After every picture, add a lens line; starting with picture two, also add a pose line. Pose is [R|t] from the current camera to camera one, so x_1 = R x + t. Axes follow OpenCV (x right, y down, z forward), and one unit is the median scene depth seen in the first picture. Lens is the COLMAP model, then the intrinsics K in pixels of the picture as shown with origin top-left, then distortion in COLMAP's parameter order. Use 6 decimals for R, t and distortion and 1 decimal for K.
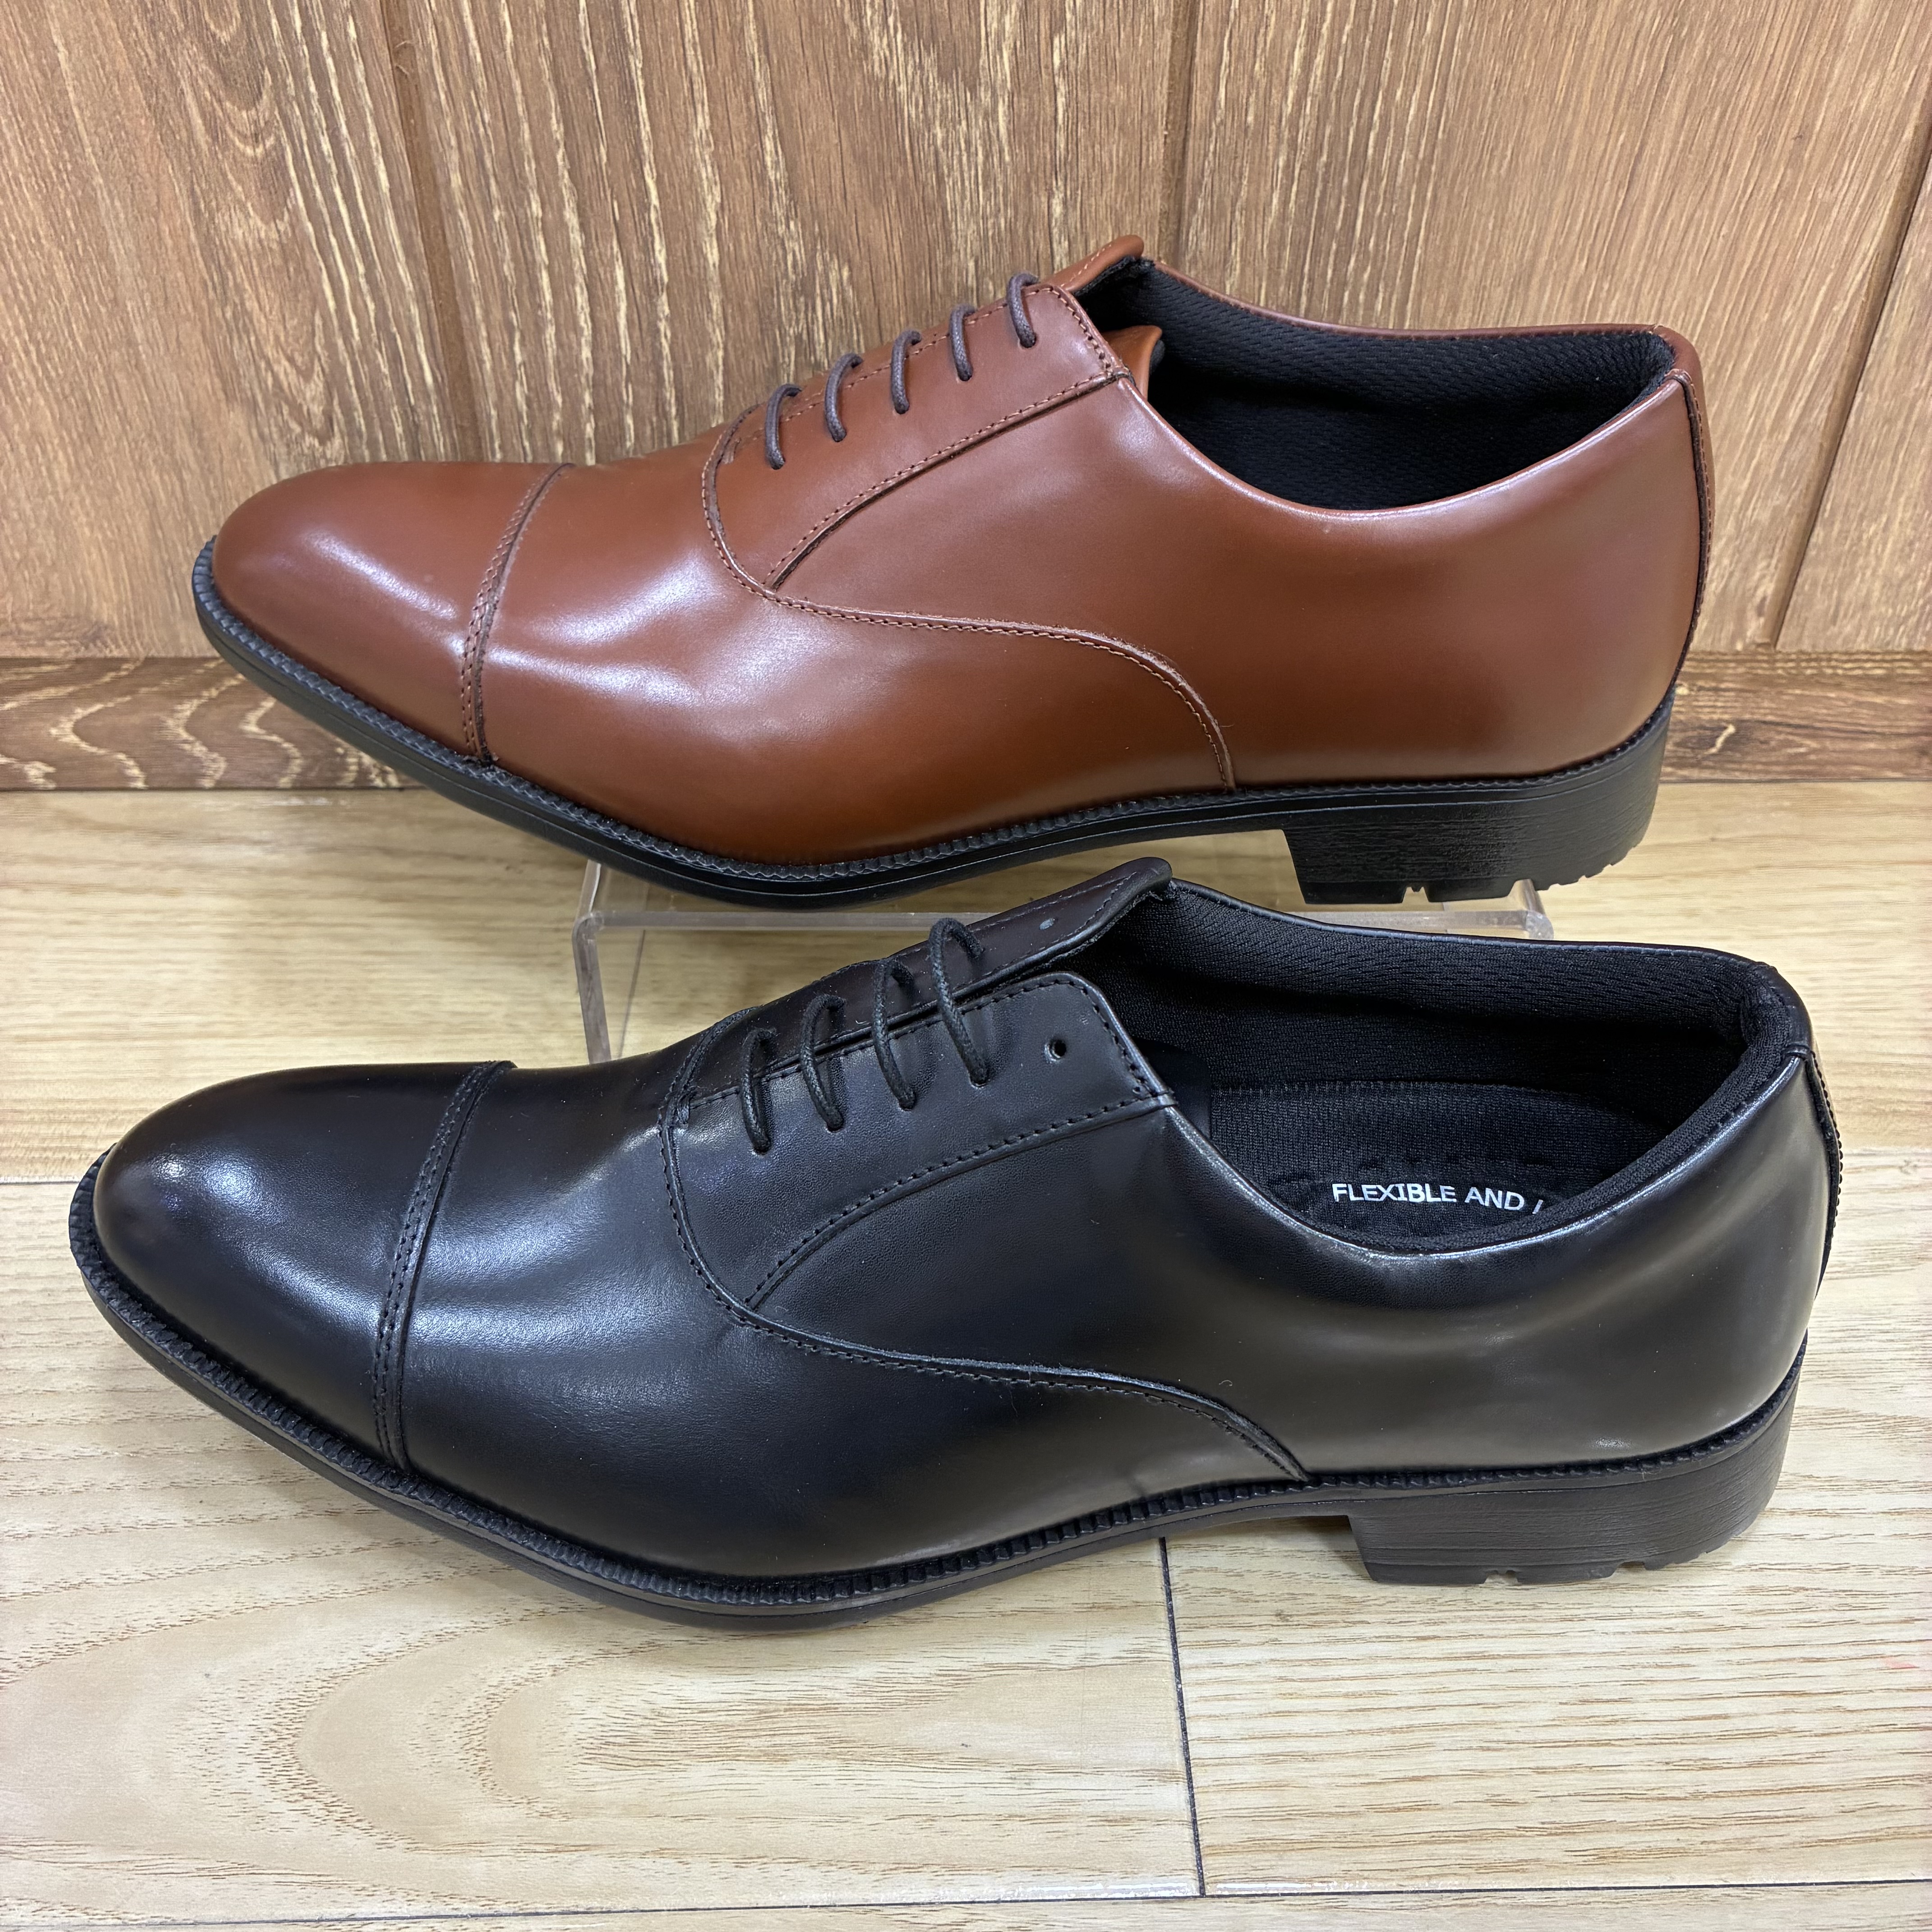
lens RADIAL K [[2010.9, 0, 965.2], [0, 2010.9, 970.8], [0, 0, 1]] dist [0.020321, 0.000000]
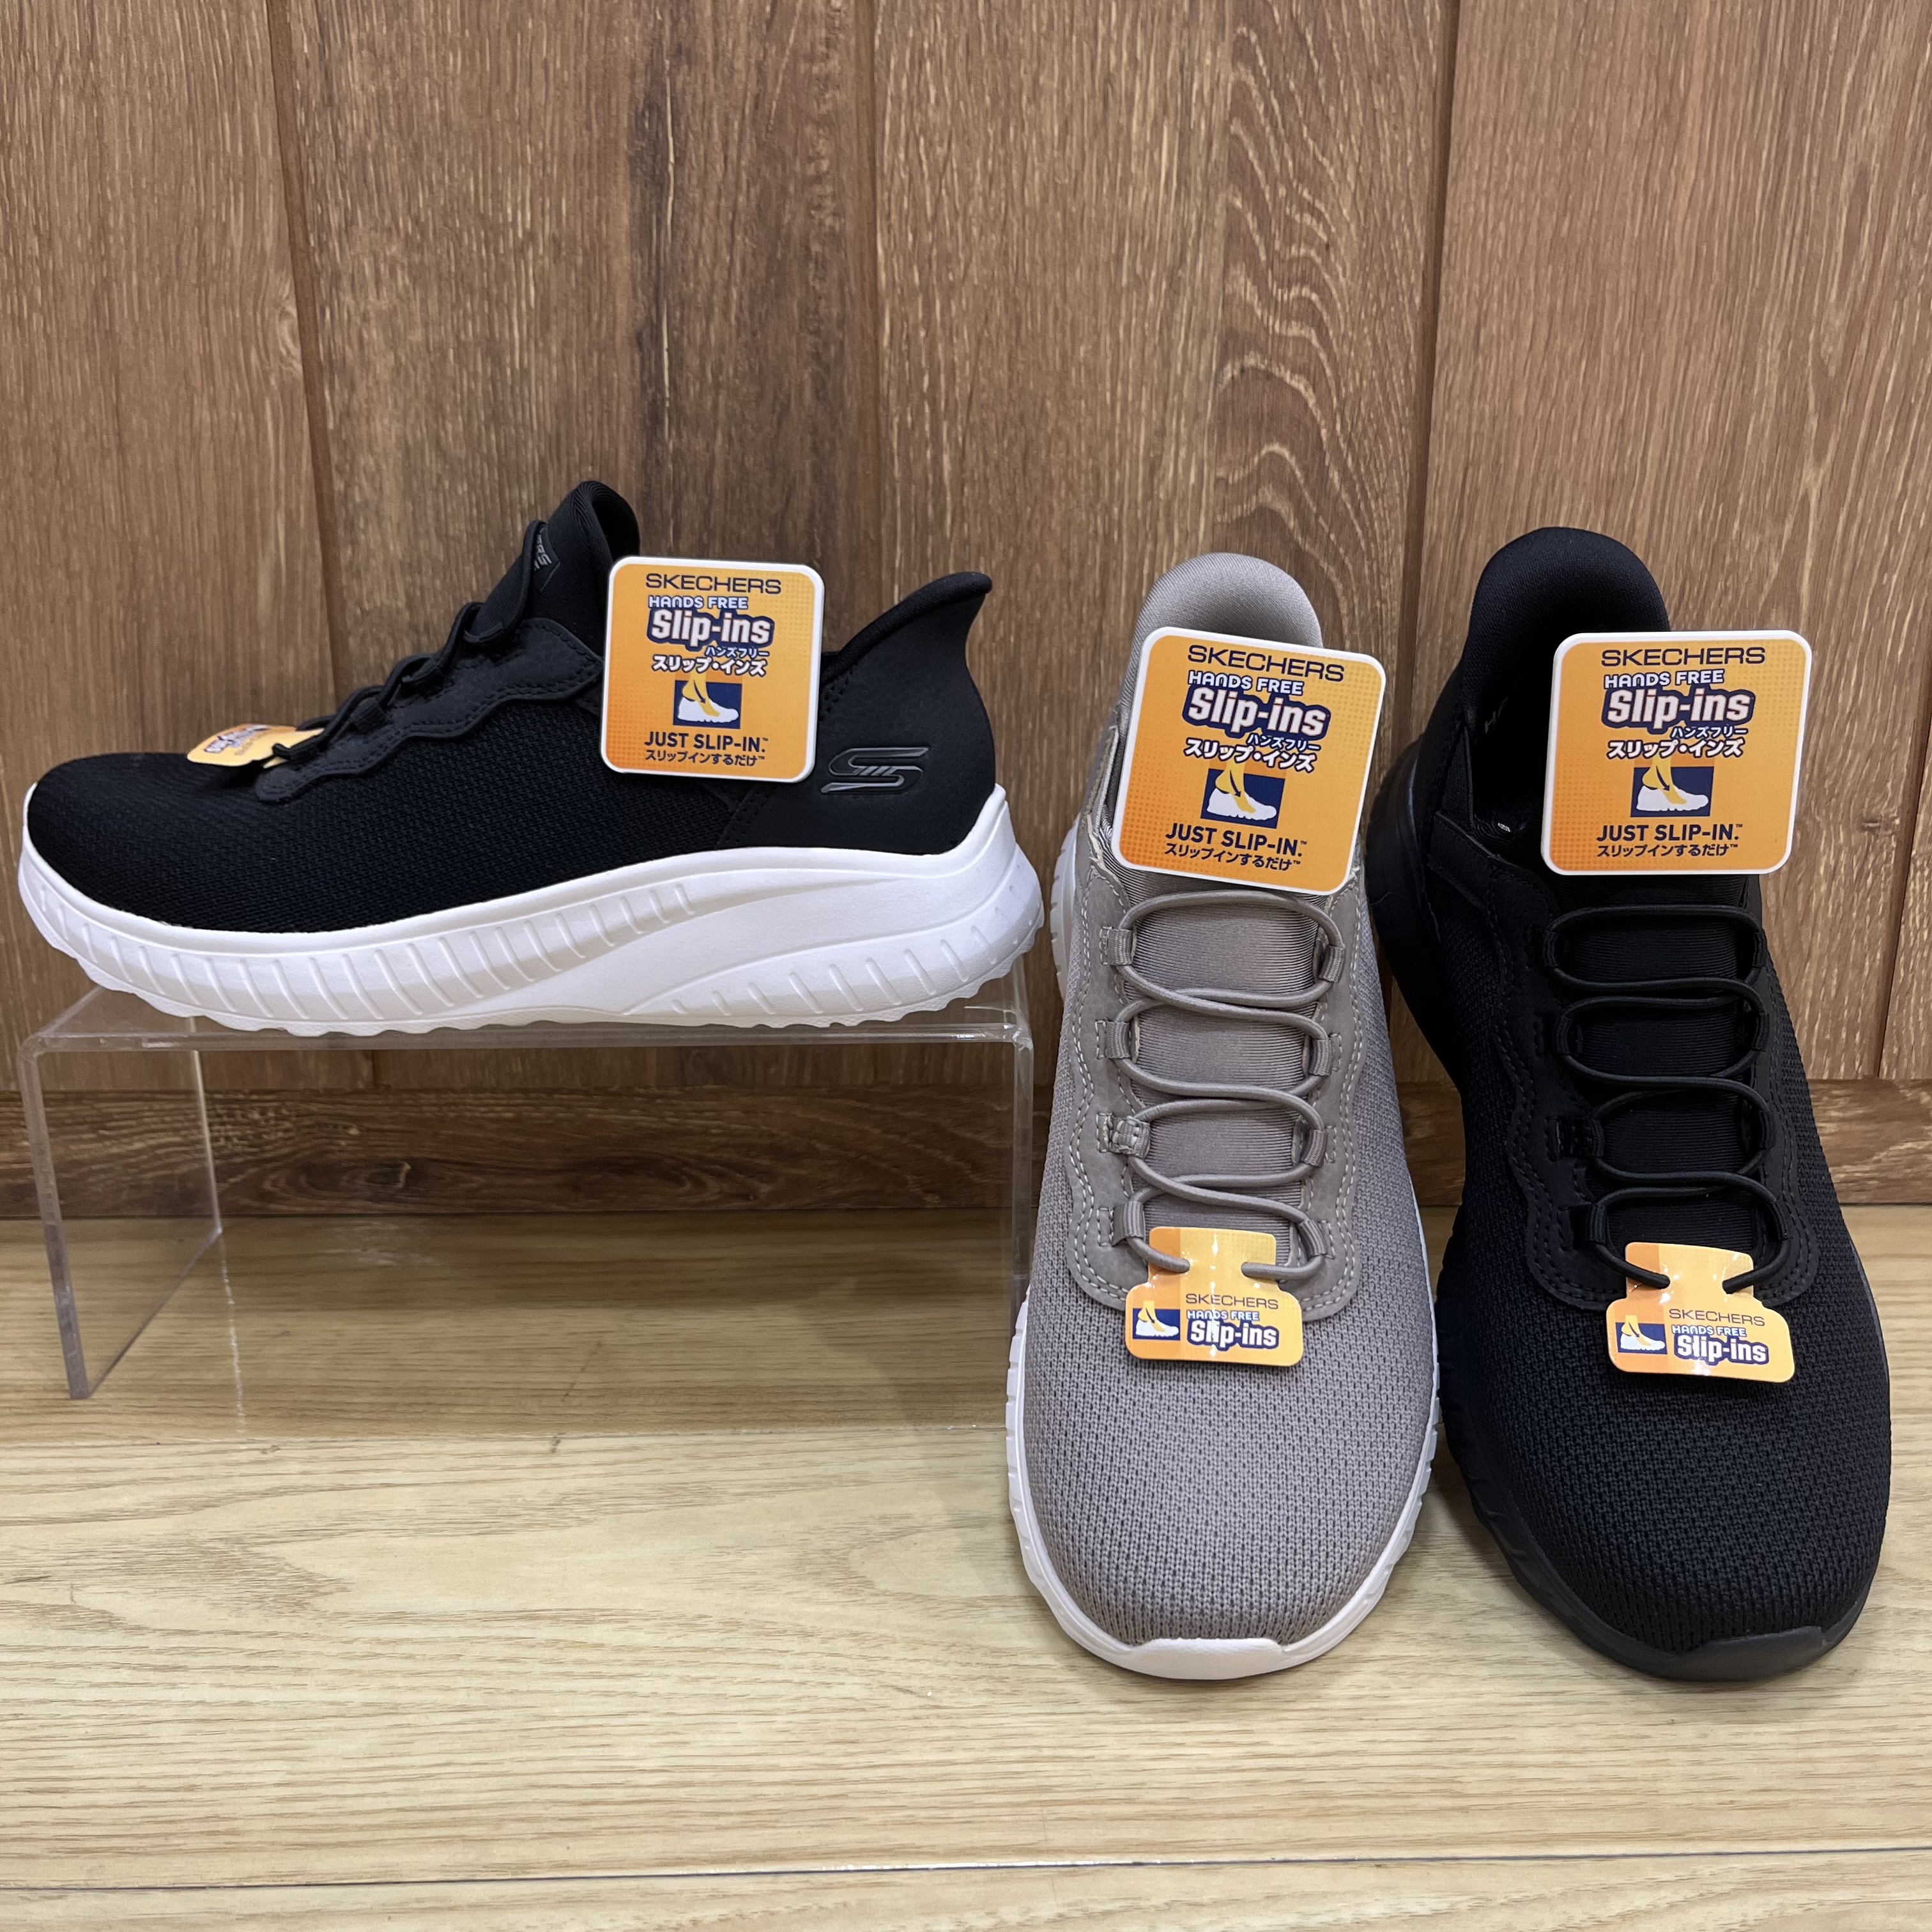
lens RADIAL K [[2014.6, 0, 992.8], [0, 2014.6, 973.6], [0, 0, 1]] dist [0.018924, 0.000000]
pose [[0.999990, -0.004398, -0.000146, 0.936682], [0.003984, 0.918955, -0.394341, 0.325926], [0.001868, 0.394337, 0.918964, -0.209828]]
